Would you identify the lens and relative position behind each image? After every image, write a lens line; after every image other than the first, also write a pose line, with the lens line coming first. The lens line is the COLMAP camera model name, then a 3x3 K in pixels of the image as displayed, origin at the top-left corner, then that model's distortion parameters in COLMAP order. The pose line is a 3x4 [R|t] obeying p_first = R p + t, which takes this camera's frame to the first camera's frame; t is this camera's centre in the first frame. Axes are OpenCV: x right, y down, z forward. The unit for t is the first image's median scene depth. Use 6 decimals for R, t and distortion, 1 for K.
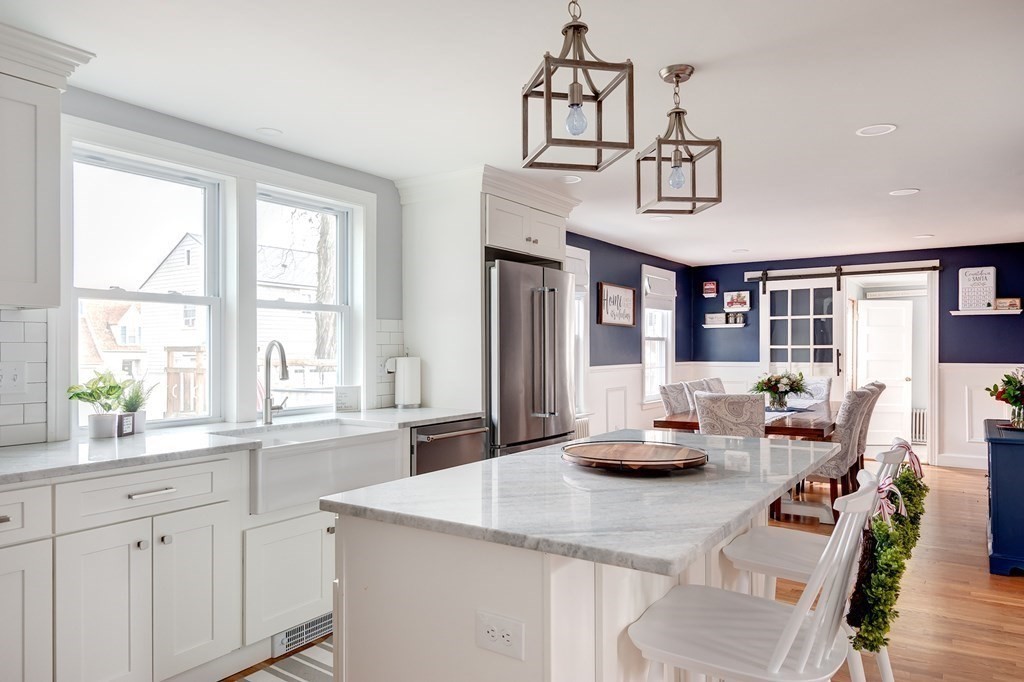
lens RADIAL K [[691.5, 0, 512.6], [0, 691.5, 346.1], [0, 0, 1]] dist [-0.003658, 0.003838]
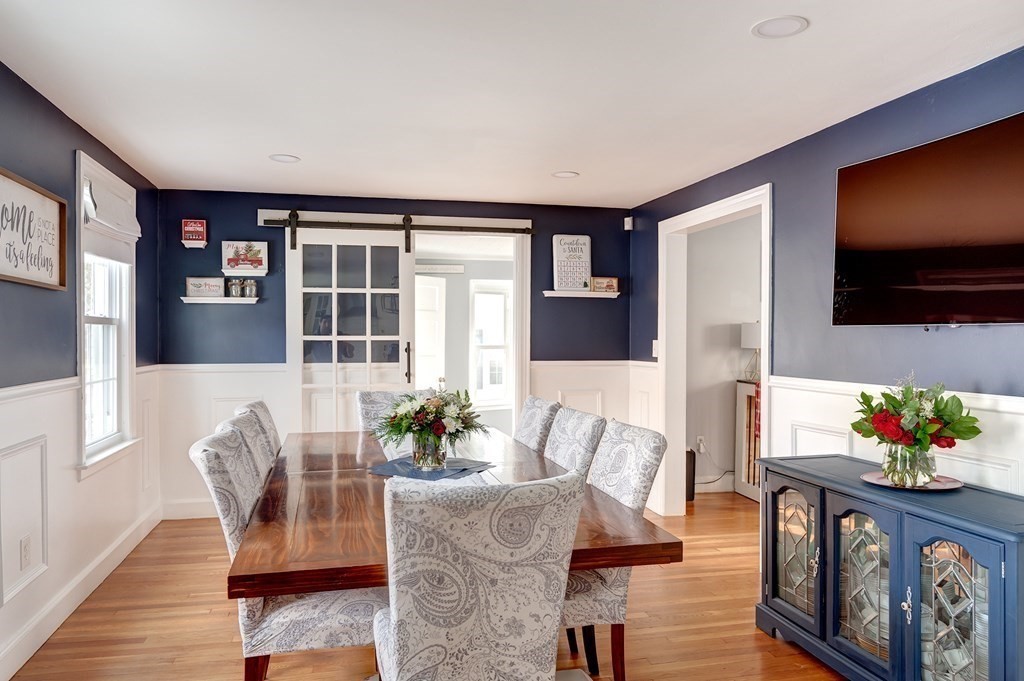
lens RADIAL K [[740.9, 0, 513.3], [0, 740.9, 344.6], [0, 0, 1]] dist [0.007574, 0.000783]
pose [[0.689499, -0.002951, 0.724281, 0.032578], [-0.007521, 0.999909, 0.011234, -0.001543], [-0.724248, -0.013193, 0.689413, 0.436499]]
